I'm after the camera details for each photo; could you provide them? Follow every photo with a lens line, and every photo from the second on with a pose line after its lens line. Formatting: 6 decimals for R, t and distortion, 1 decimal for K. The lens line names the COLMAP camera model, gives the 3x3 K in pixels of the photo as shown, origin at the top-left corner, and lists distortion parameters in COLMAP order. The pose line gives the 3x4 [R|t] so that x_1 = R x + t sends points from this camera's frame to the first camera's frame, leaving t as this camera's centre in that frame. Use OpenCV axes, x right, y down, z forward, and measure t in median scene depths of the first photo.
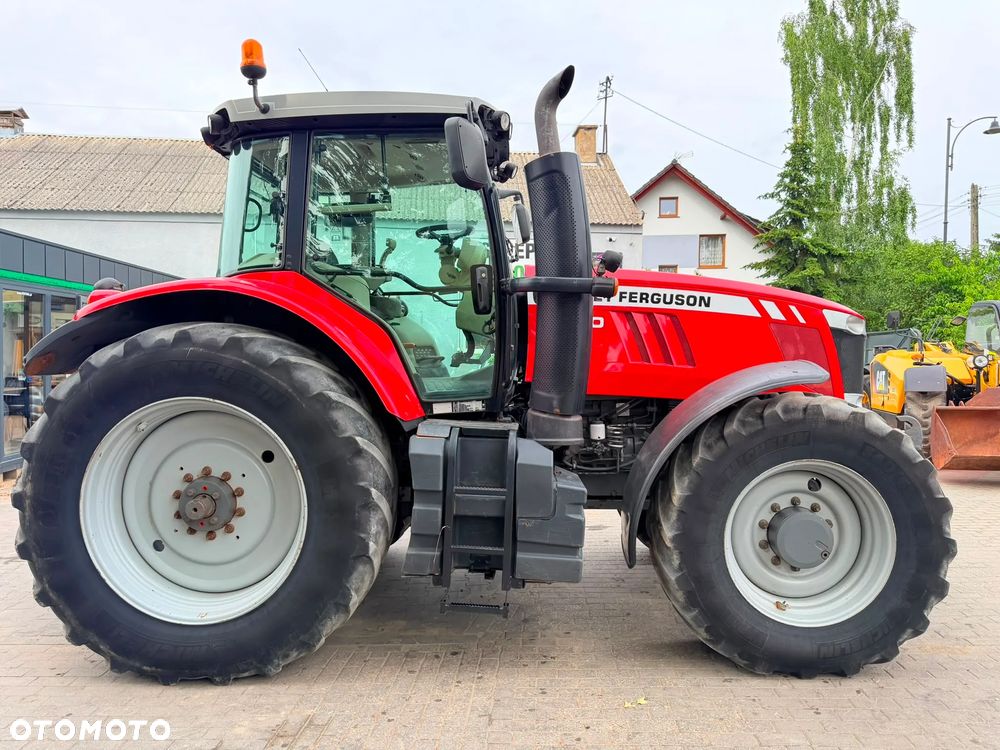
lens RADIAL K [[707.0, 0, 498.7], [0, 707.0, 372.2], [0, 0, 1]] dist [0.047240, -0.058007]
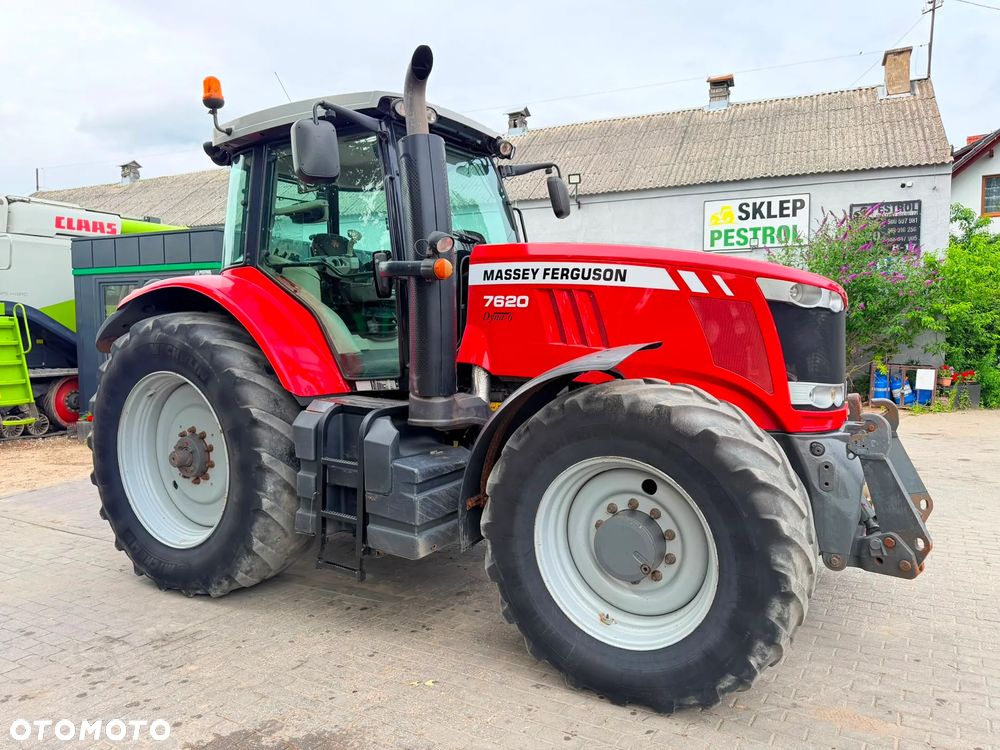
lens RADIAL K [[707.0, 0, 498.0], [0, 707.0, 373.6], [0, 0, 1]] dist [0.047240, -0.058007]
pose [[0.872803, 0.021270, -0.487609, 0.630732], [-0.000989, 0.999125, 0.041812, -0.013767], [0.488072, -0.036011, 0.872060, 0.152729]]
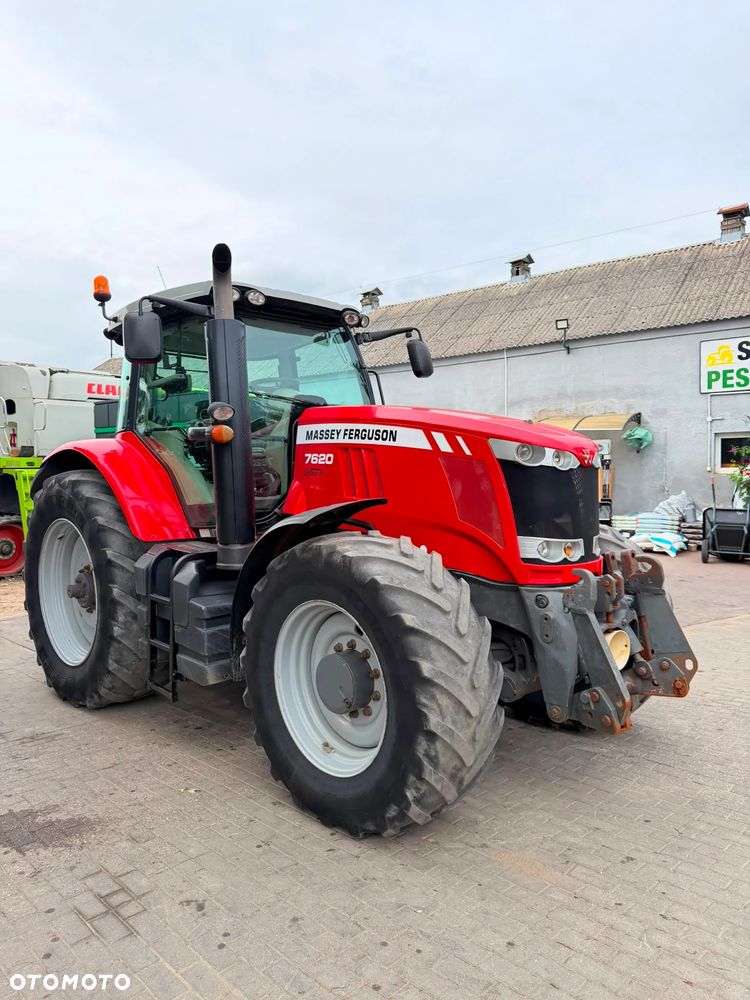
lens RADIAL K [[707.0, 0, 375.3], [0, 707.0, 499.6], [0, 0, 1]] dist [0.047240, -0.058007]
pose [[0.726286, 0.012158, -0.687285, 1.000323], [-0.002745, 0.999887, 0.014786, -0.027876], [0.687387, -0.008852, 0.726238, 0.297113]]
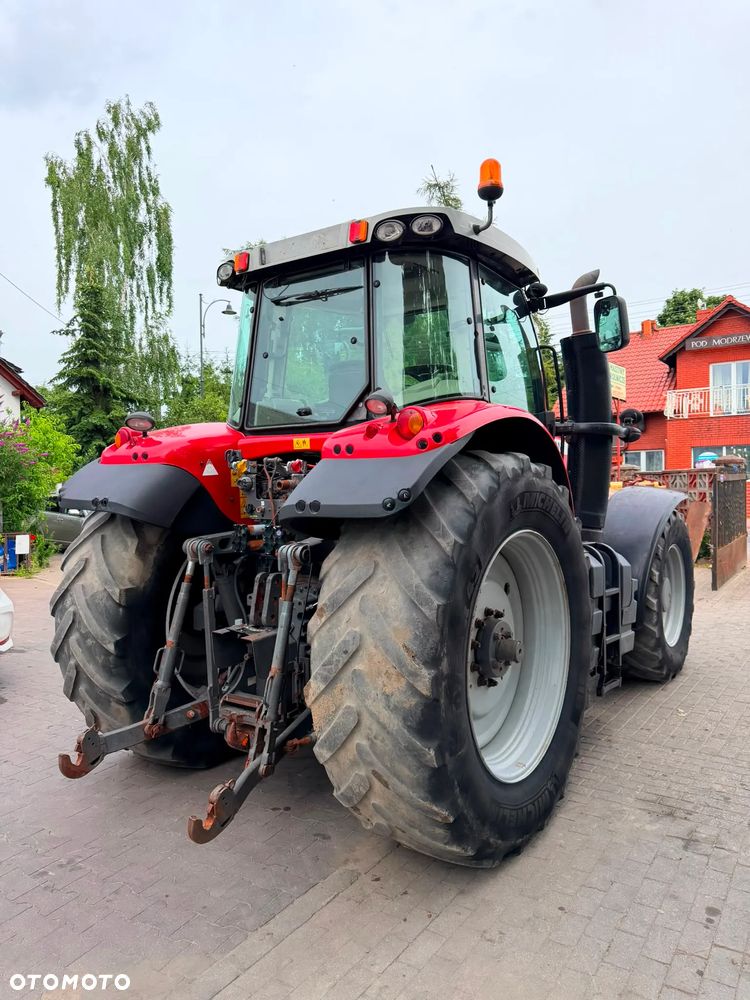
lens RADIAL K [[707.0, 0, 373.7], [0, 707.0, 494.0], [0, 0, 1]] dist [0.047240, -0.058007]
pose [[0.548572, -0.018861, 0.835890, -1.164958], [0.039672, 0.999207, -0.003490, -0.015778], [-0.835161, 0.035076, 0.548885, 0.574500]]
